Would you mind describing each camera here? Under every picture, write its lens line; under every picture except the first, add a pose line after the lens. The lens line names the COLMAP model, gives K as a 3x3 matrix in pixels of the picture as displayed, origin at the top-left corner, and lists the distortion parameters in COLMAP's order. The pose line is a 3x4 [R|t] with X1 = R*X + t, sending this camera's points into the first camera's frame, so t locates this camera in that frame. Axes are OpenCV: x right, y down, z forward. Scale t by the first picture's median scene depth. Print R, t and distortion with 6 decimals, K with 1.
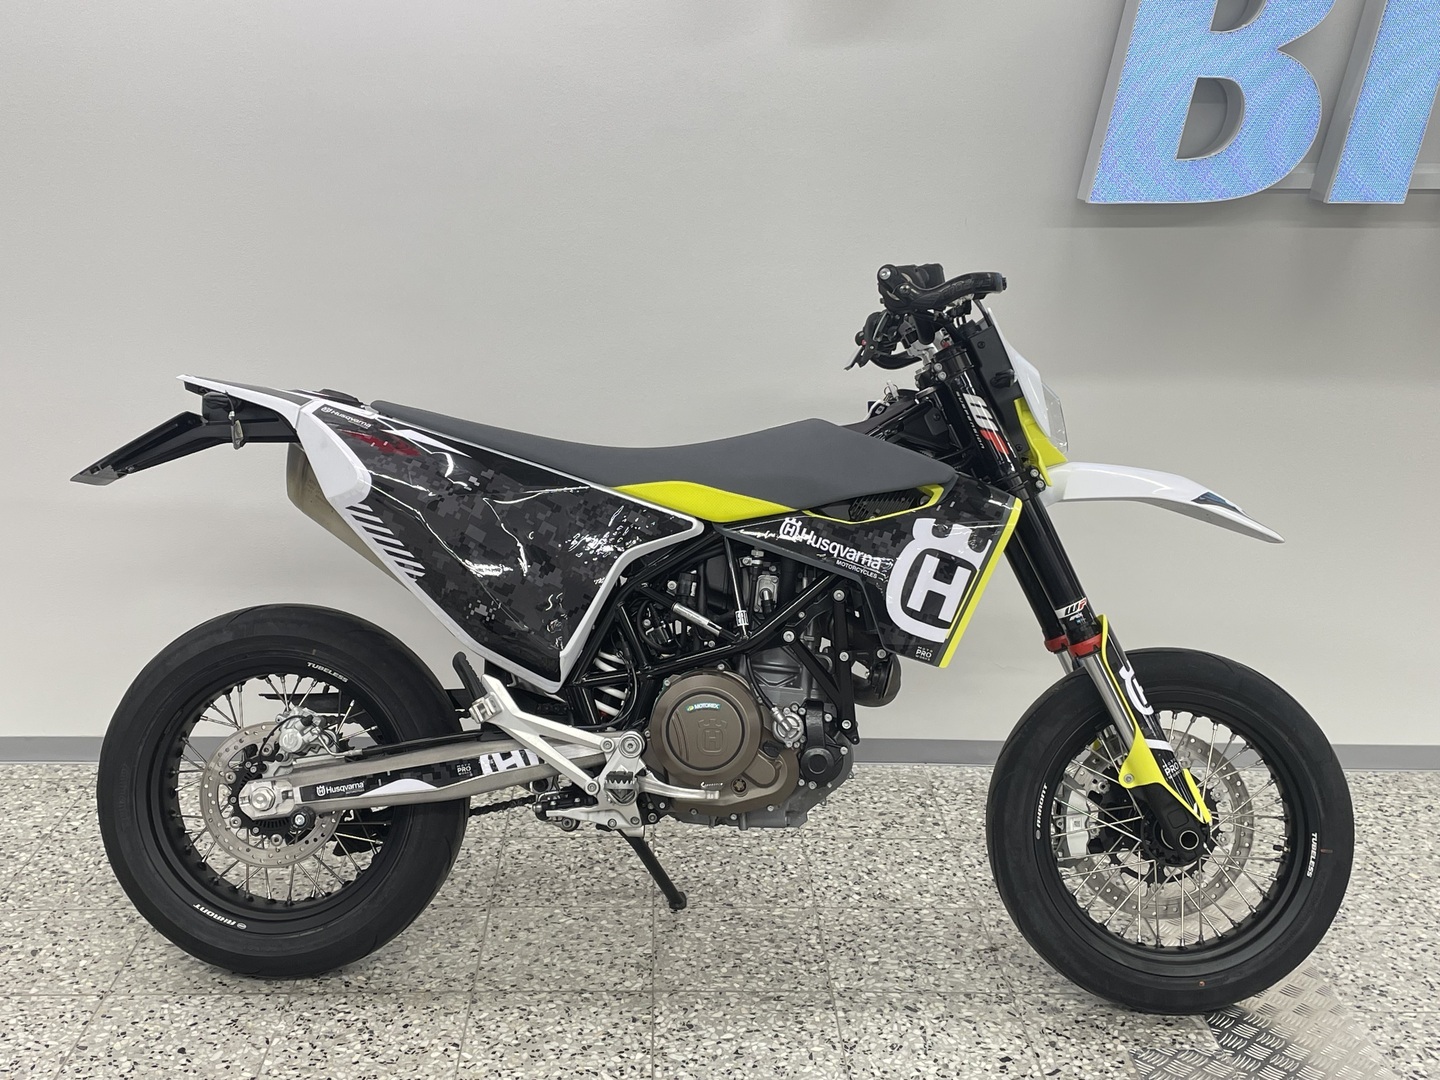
lens RADIAL K [[1741.5, 0, 695.7], [0, 1741.5, 511.5], [0, 0, 1]] dist [0.076145, -0.072633]
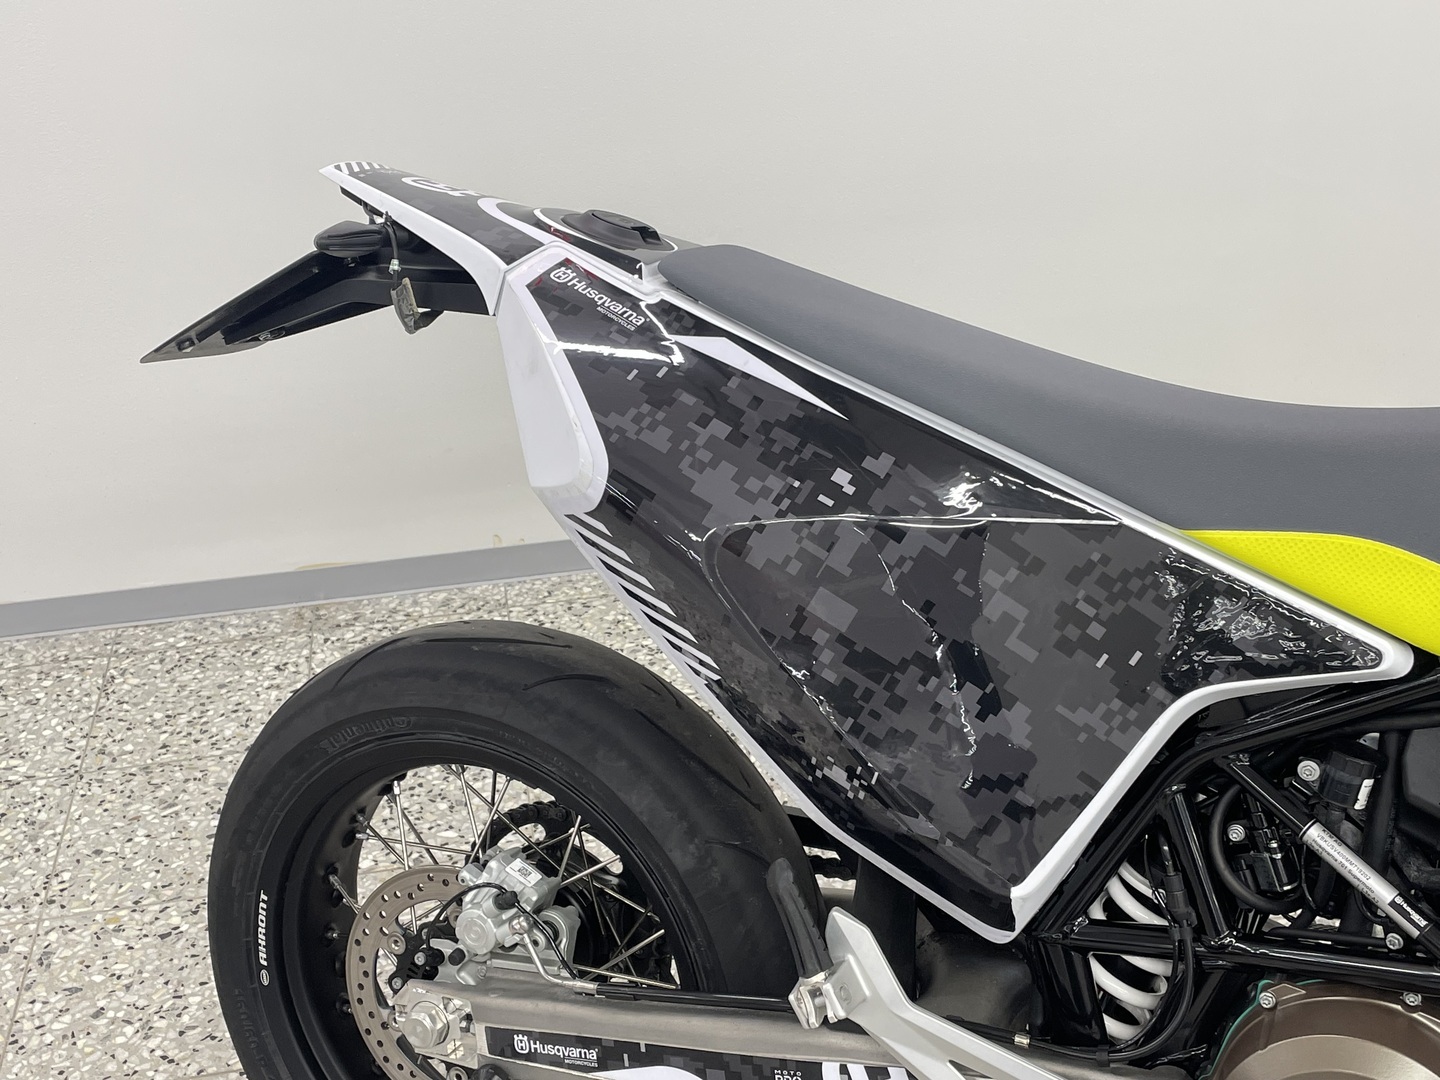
lens RADIAL K [[1731.8, 0, 698.6], [0, 1731.8, 524.9], [0, 0, 1]] dist [0.111882, -0.161903]
pose [[0.924584, 0.128601, -0.358617, -0.005949], [-0.036017, 0.966595, 0.253765, -0.114103], [0.379272, -0.221711, 0.898330, 0.601915]]
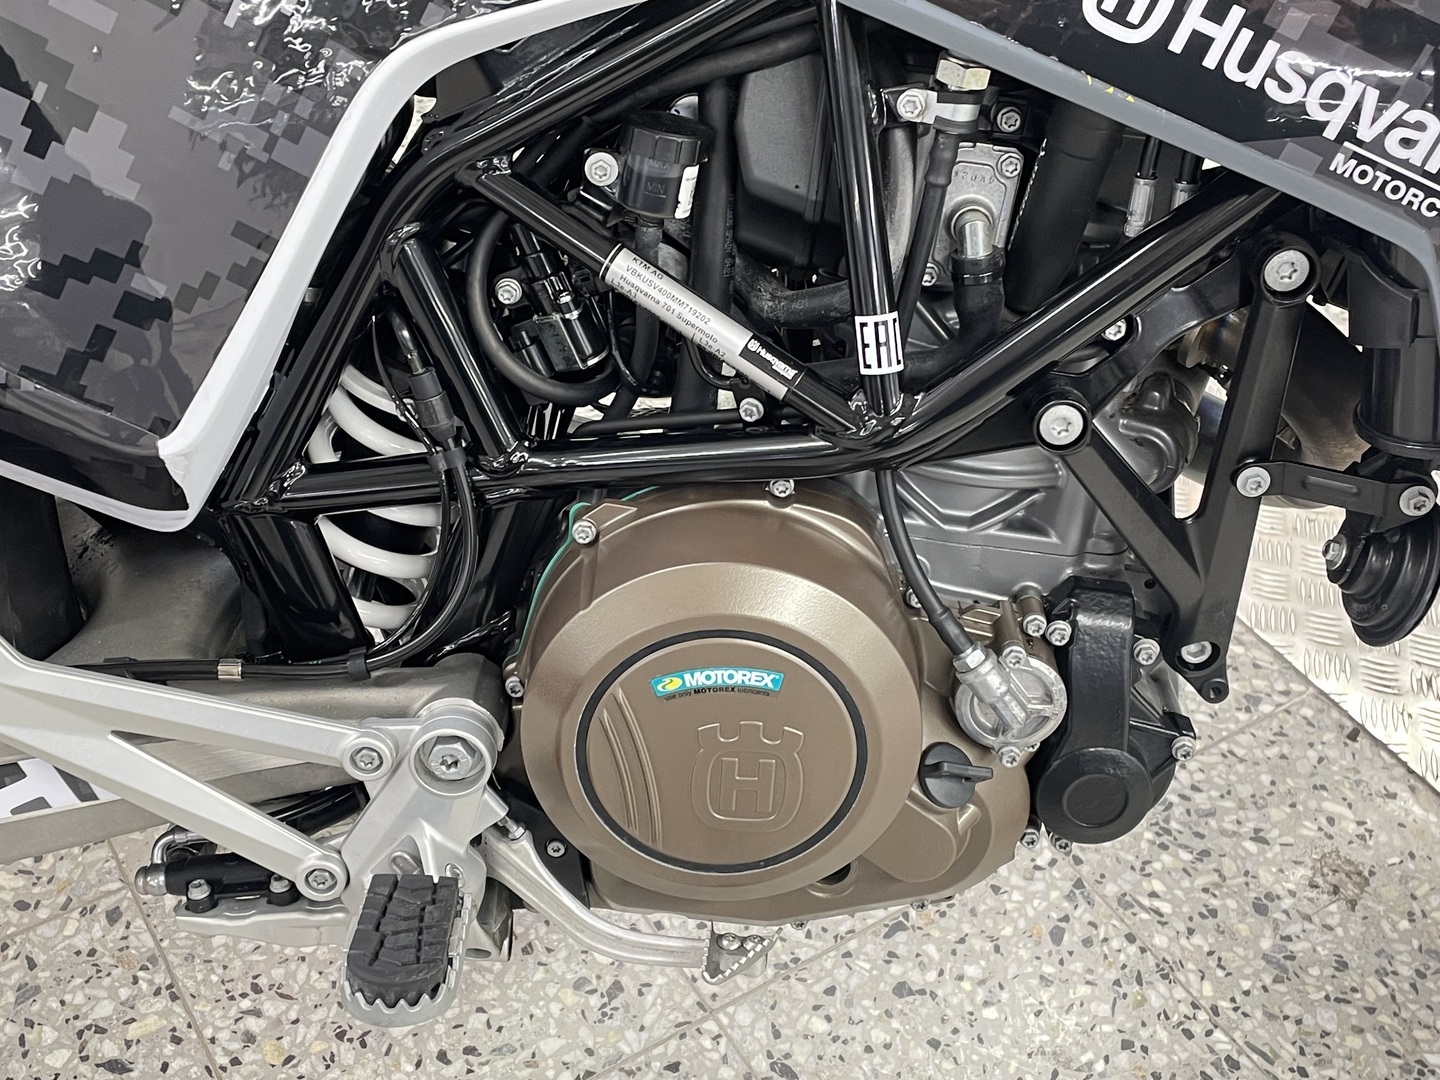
lens RADIAL K [[1717.3, 0, 736.1], [0, 1717.3, 509.6], [0, 0, 1]] dist [0.127748, -0.237400]
pose [[0.998186, 0.012268, 0.058934, -0.008382], [-0.038488, 0.882832, 0.468110, -0.032911], [-0.046286, -0.469529, 0.881703, 0.768583]]
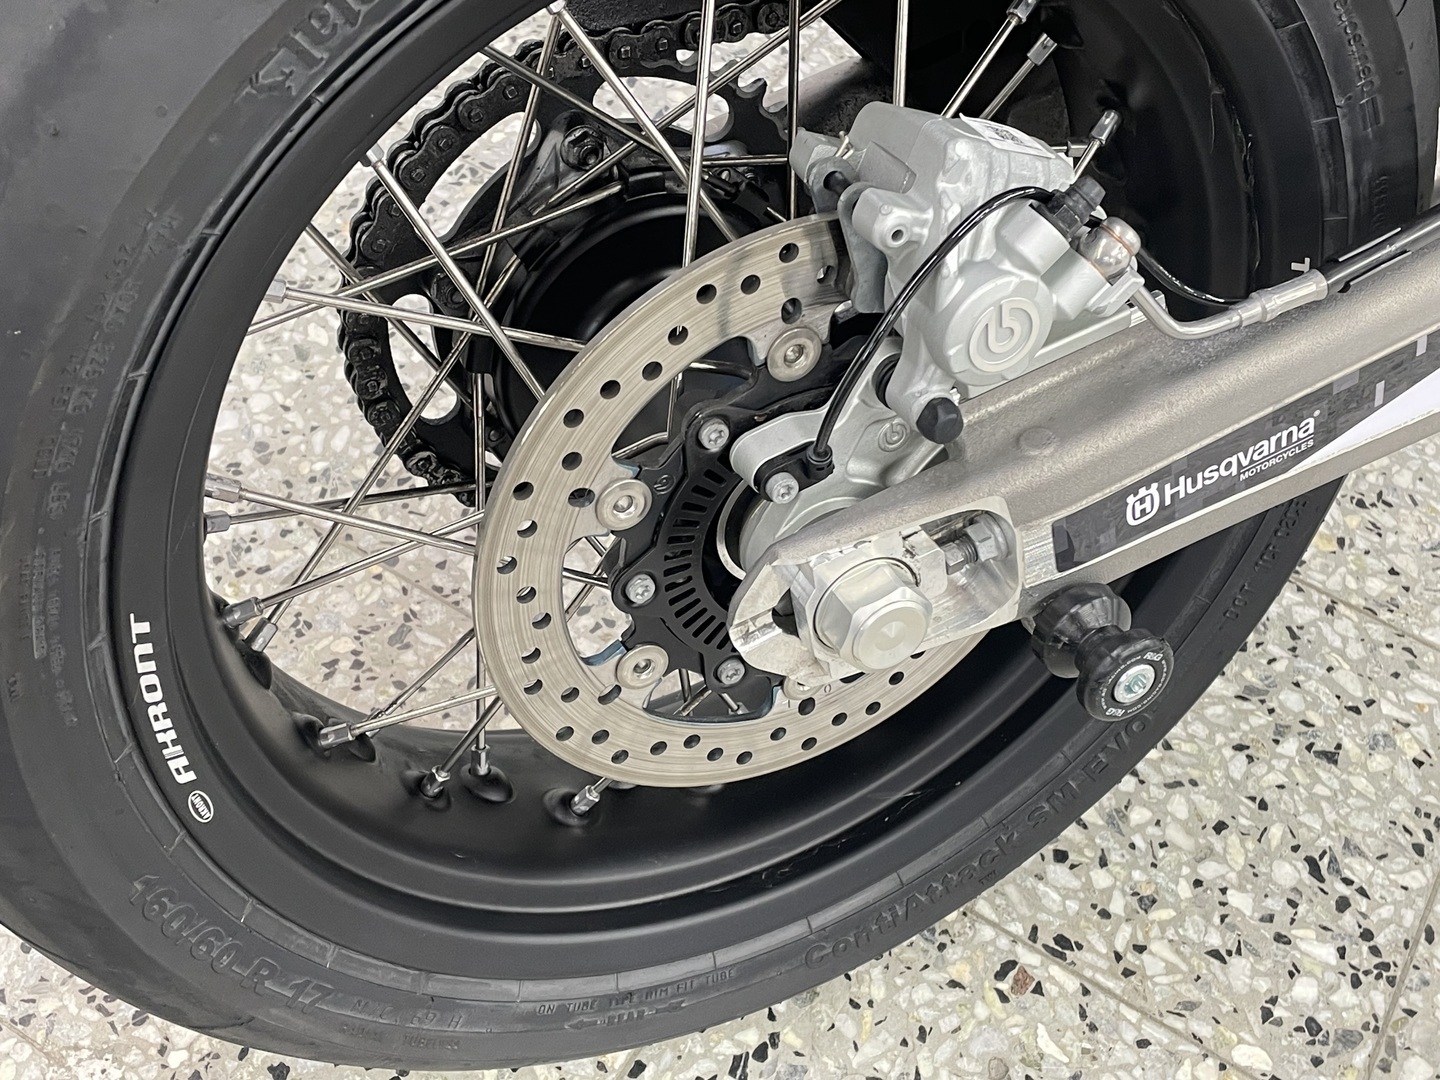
lens RADIAL K [[1747.2, 0, 708.3], [0, 1747.2, 535.8], [0, 0, 1]] dist [0.112856, -0.200015]
pose [[0.882557, -0.330879, 0.334082, -0.331736], [0.038236, 0.758654, 0.650371, 0.023771], [-0.468647, -0.561216, 0.682207, 0.880268]]
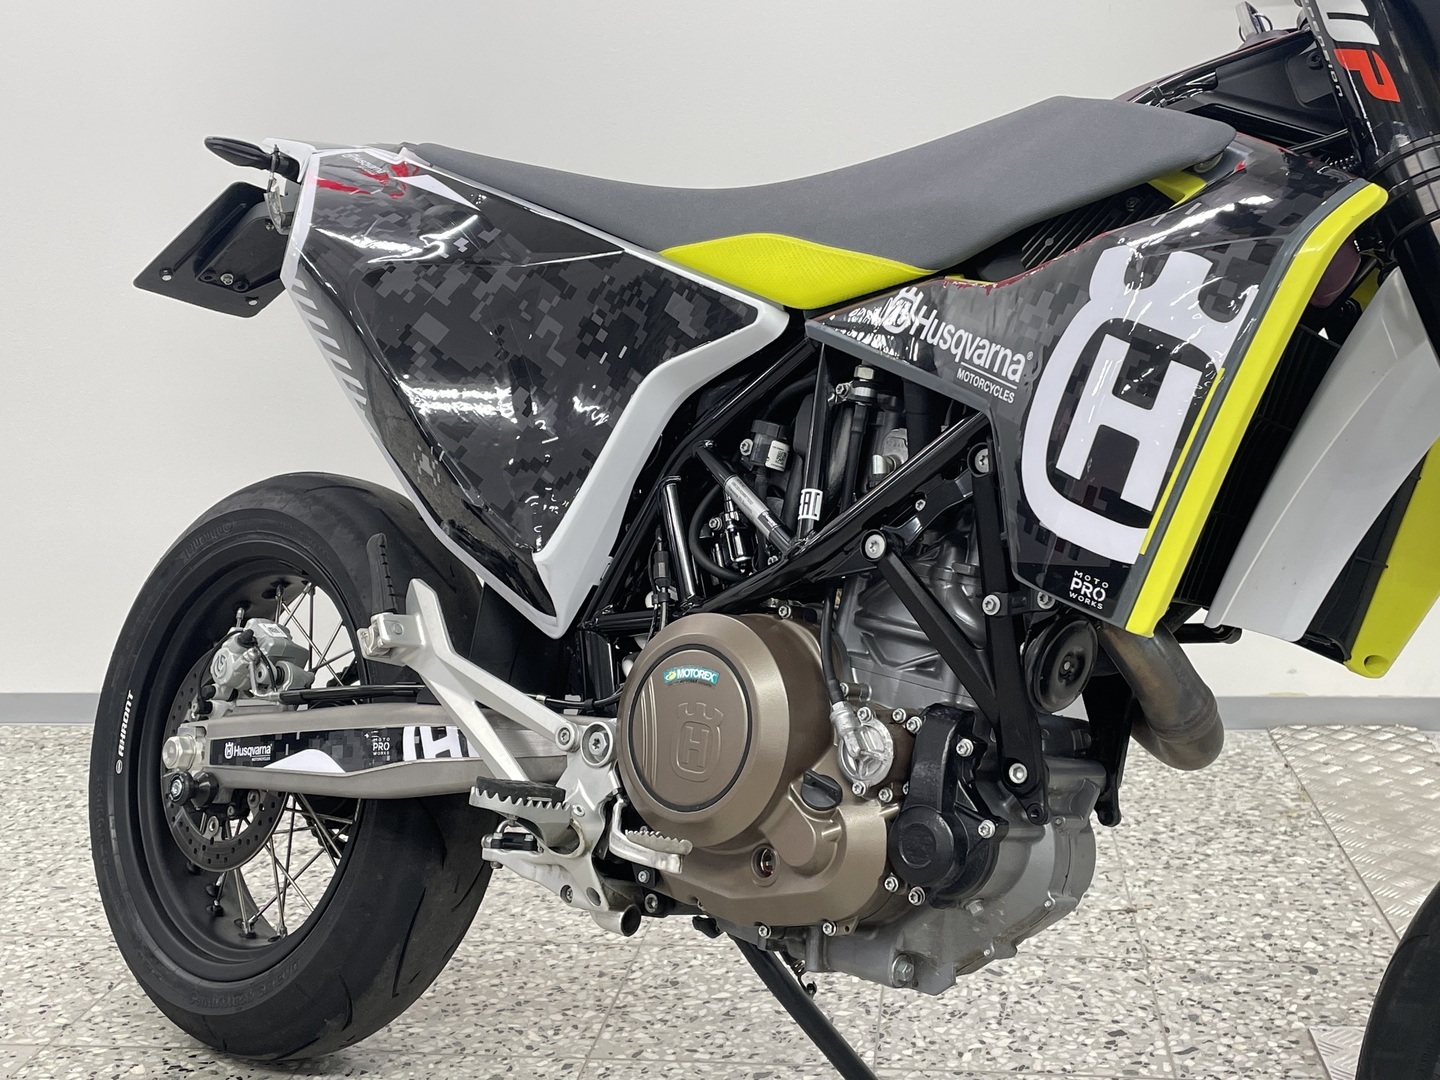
lens RADIAL K [[1747.2, 0, 708.3], [0, 1747.2, 535.8], [0, 0, 1]] dist [0.112856, -0.200015]
pose [[0.773327, 0.060422, -0.631122, 0.302807], [-0.117548, 0.991854, -0.049075, 0.095388], [0.623016, 0.112138, 0.774129, 0.617825]]
